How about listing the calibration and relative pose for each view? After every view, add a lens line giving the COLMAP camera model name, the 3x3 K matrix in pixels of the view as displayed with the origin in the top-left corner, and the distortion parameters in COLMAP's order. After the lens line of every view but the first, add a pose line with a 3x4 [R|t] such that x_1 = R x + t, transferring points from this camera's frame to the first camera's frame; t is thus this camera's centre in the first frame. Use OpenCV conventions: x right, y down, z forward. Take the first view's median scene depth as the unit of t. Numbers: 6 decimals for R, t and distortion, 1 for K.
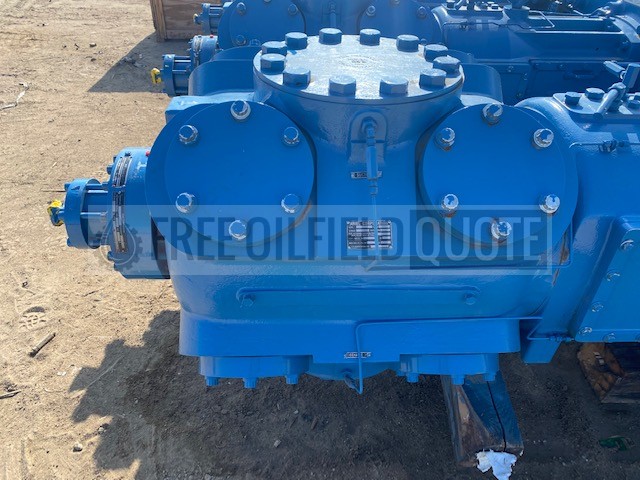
lens RADIAL K [[485.9, 0, 319.8], [0, 485.9, 237.2], [0, 0, 1]] dist [0.028246, -0.024886]
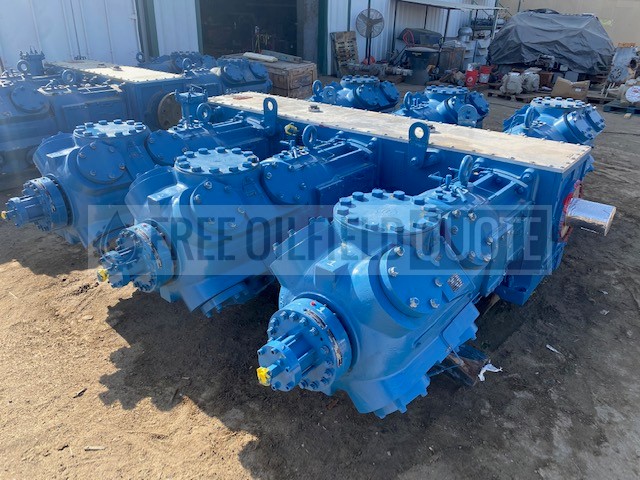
lens RADIAL K [[485.9, 0, 318.7], [0, 485.9, 240.3], [0, 0, 1]] dist [0.028246, -0.024886]
pose [[0.665558, -0.341688, 0.663537, -0.975378], [0.444671, 0.895566, 0.015146, -0.275177], [-0.599417, 0.284976, 0.747990, -0.173820]]
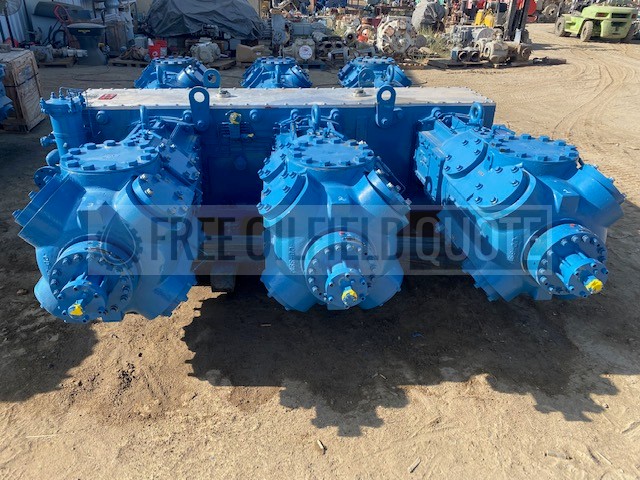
lens RADIAL K [[485.9, 0, 320.0], [0, 485.9, 244.3], [0, 0, 1]] dist [0.028246, -0.024886]
pose [[-0.057713, -0.498960, 0.864701, -1.522857], [0.576542, 0.690452, 0.436893, -1.172805], [-0.815027, 0.523751, 0.247824, 1.033787]]
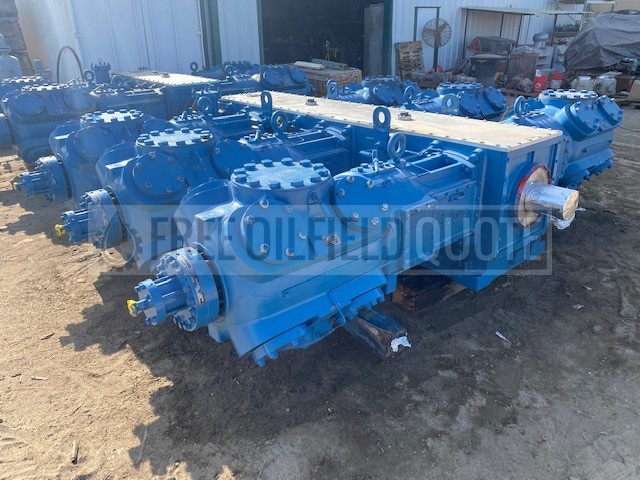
lens RADIAL K [[485.9, 0, 314.7], [0, 485.9, 235.1], [0, 0, 1]] dist [0.028246, -0.024886]
pose [[0.792107, -0.285421, 0.539539, -0.683479], [0.398251, 0.911535, -0.102469, 0.103307], [-0.462561, 0.296038, 0.835702, -0.494867]]
